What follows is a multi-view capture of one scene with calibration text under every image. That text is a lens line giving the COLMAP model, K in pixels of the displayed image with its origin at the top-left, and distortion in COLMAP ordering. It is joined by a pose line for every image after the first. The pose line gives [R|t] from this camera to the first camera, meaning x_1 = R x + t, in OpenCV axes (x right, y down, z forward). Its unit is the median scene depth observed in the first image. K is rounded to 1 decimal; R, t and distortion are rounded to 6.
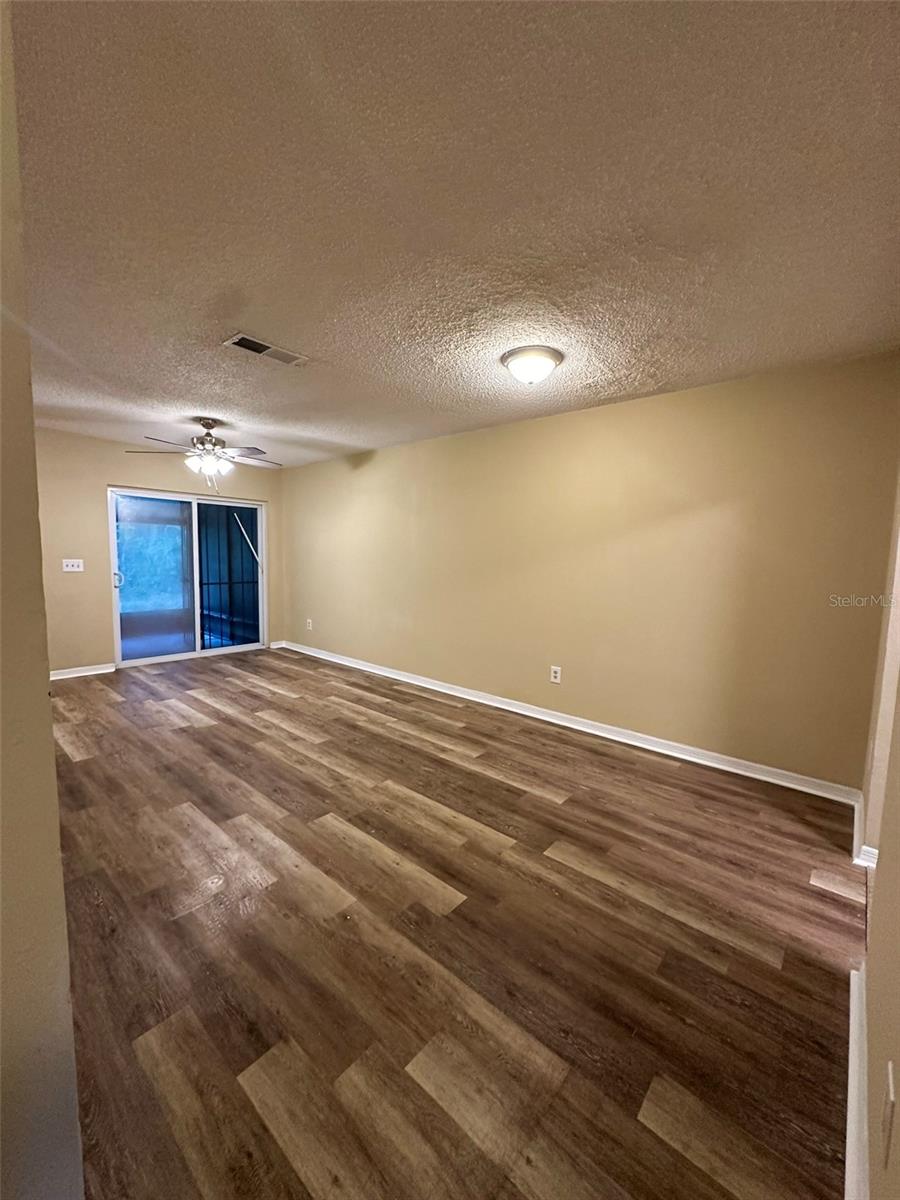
lens RADIAL K [[475.4, 0, 450.0], [0, 475.4, 600.0], [0, 0, 1]] dist [-0.001037, 0.000024]
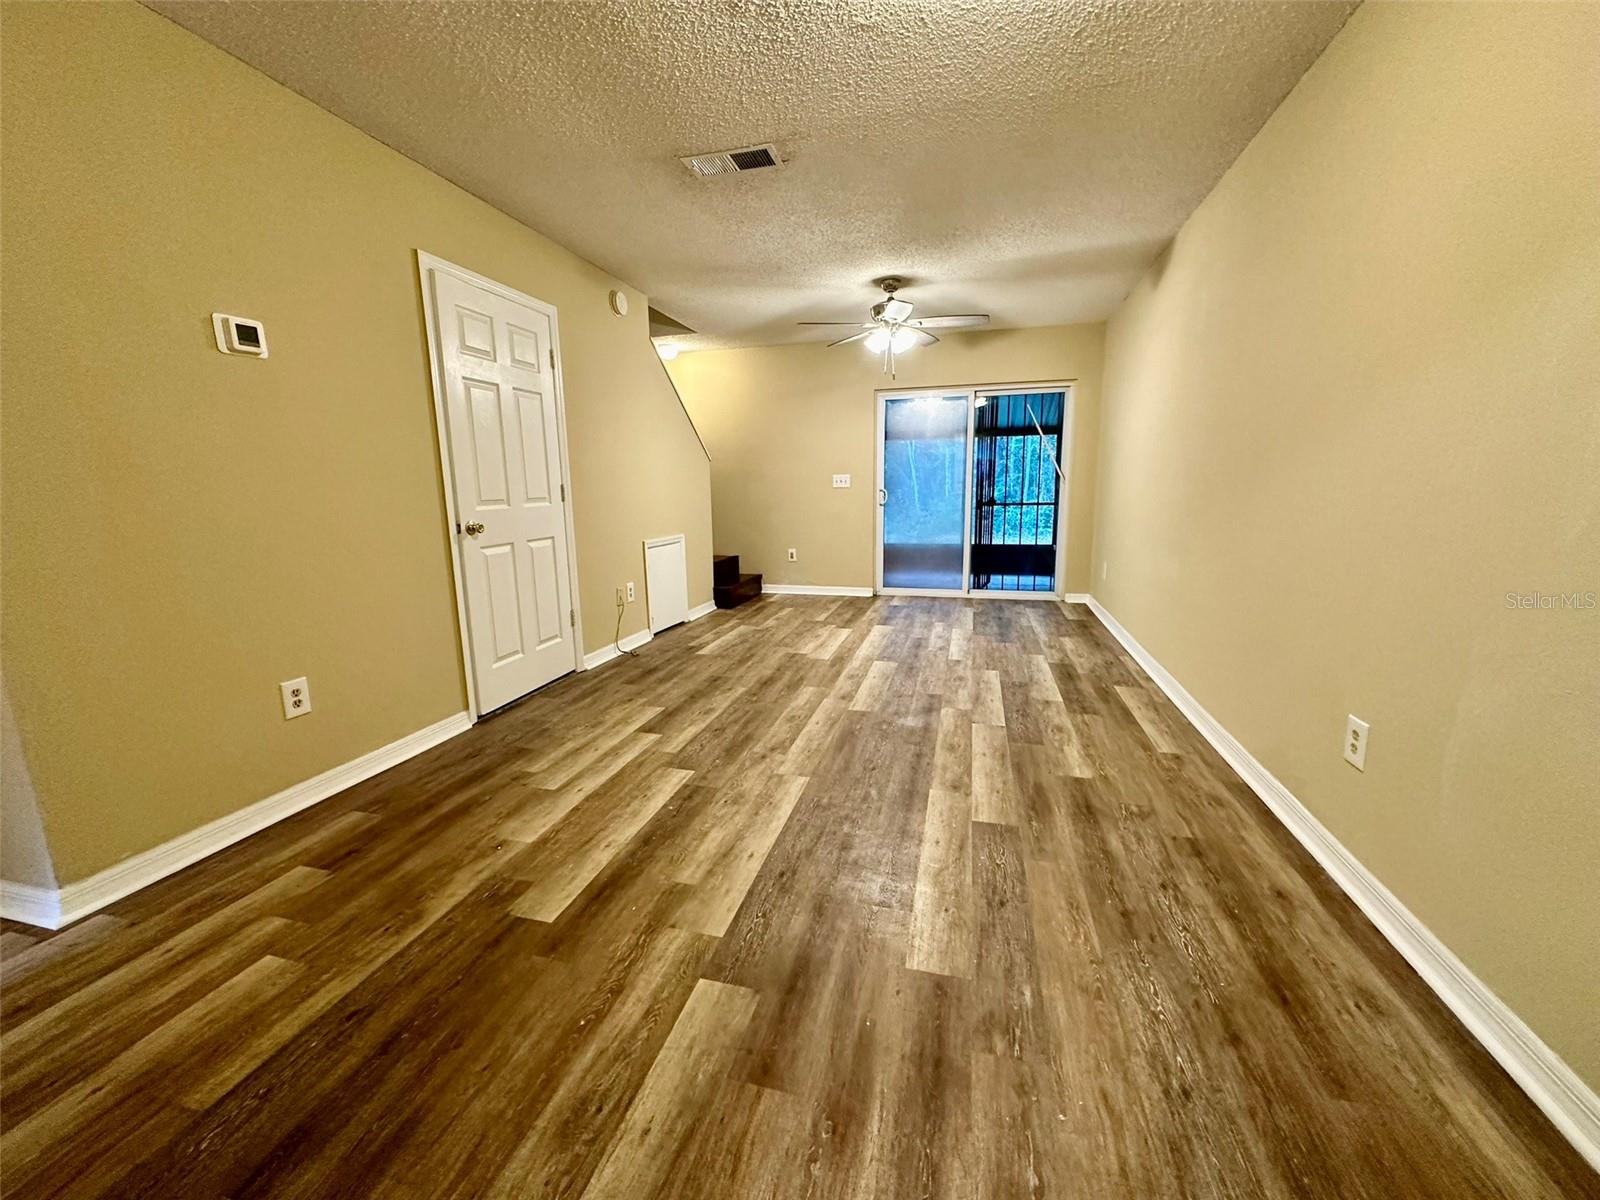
lens RADIAL K [[633.9, 0, 795.9], [0, 633.9, 593.6], [0, 0, 1]] dist [-0.001037, 0.000024]
pose [[0.431137, 0.123201, -0.893836, 0.514937], [-0.061824, 0.992340, 0.106958, 0.034783], [0.900166, 0.009147, 0.435451, 0.521800]]
